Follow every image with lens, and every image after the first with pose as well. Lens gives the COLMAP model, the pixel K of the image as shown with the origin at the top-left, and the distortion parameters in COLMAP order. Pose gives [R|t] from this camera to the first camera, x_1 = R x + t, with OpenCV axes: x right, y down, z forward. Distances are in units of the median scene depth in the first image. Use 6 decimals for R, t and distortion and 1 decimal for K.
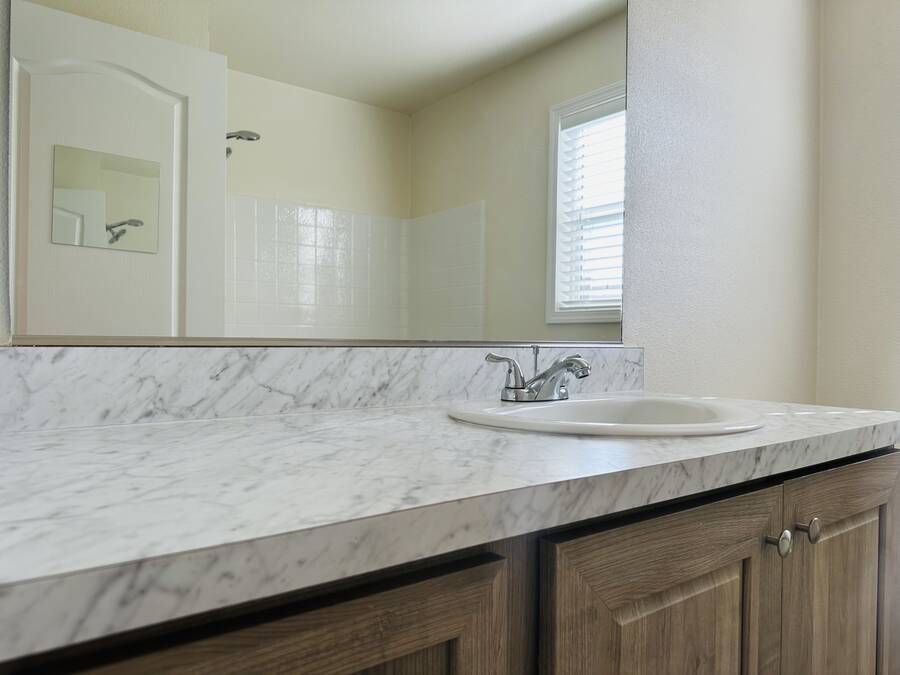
lens RADIAL K [[627.9, 0, 450.0], [0, 627.9, 337.5], [0, 0, 1]] dist [0.082583, -0.104223]
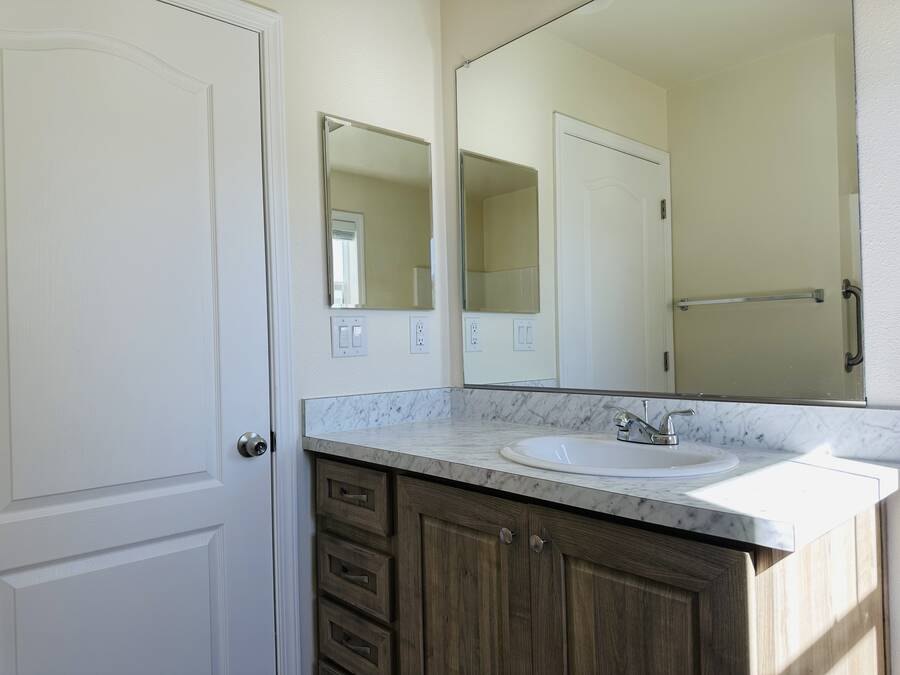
lens RADIAL K [[638.7, 0, 450.0], [0, 638.7, 337.5], [0, 0, 1]] dist [0.009379, -0.035104]
pose [[0.064181, -0.023371, -0.997665, 1.685589], [0.029097, 0.999345, -0.021539, -0.117607], [0.997514, -0.027646, 0.064819, 0.603272]]
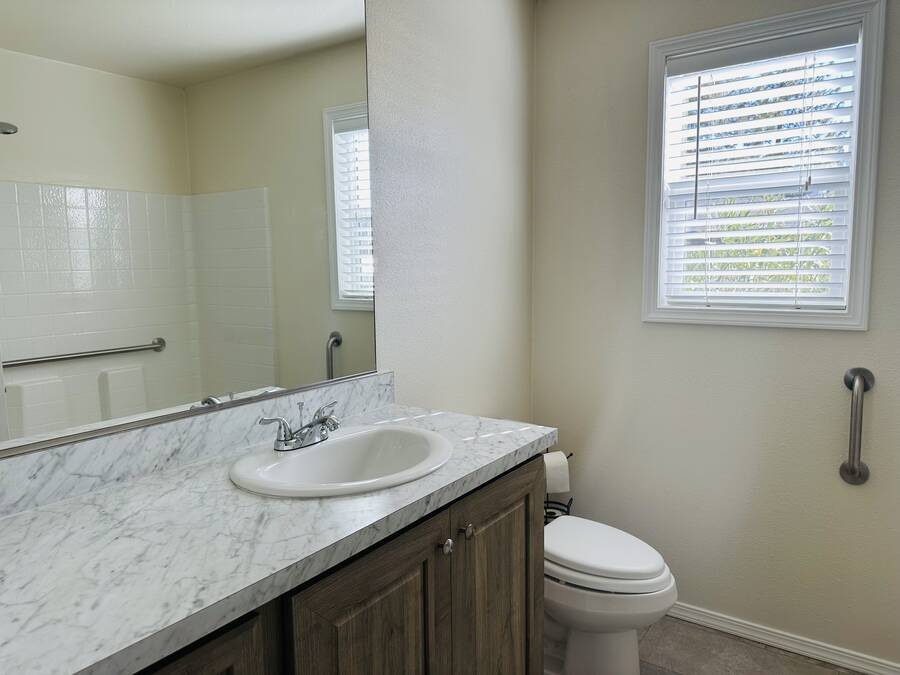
lens RADIAL K [[638.7, 0, 450.0], [0, 638.7, 337.5], [0, 0, 1]] dist [0.009379, -0.035104]
pose [[0.953692, -0.058658, 0.295008, 0.060239], [0.022919, 0.992120, 0.123177, -0.326307], [-0.299909, -0.110711, 0.947522, -0.391465]]
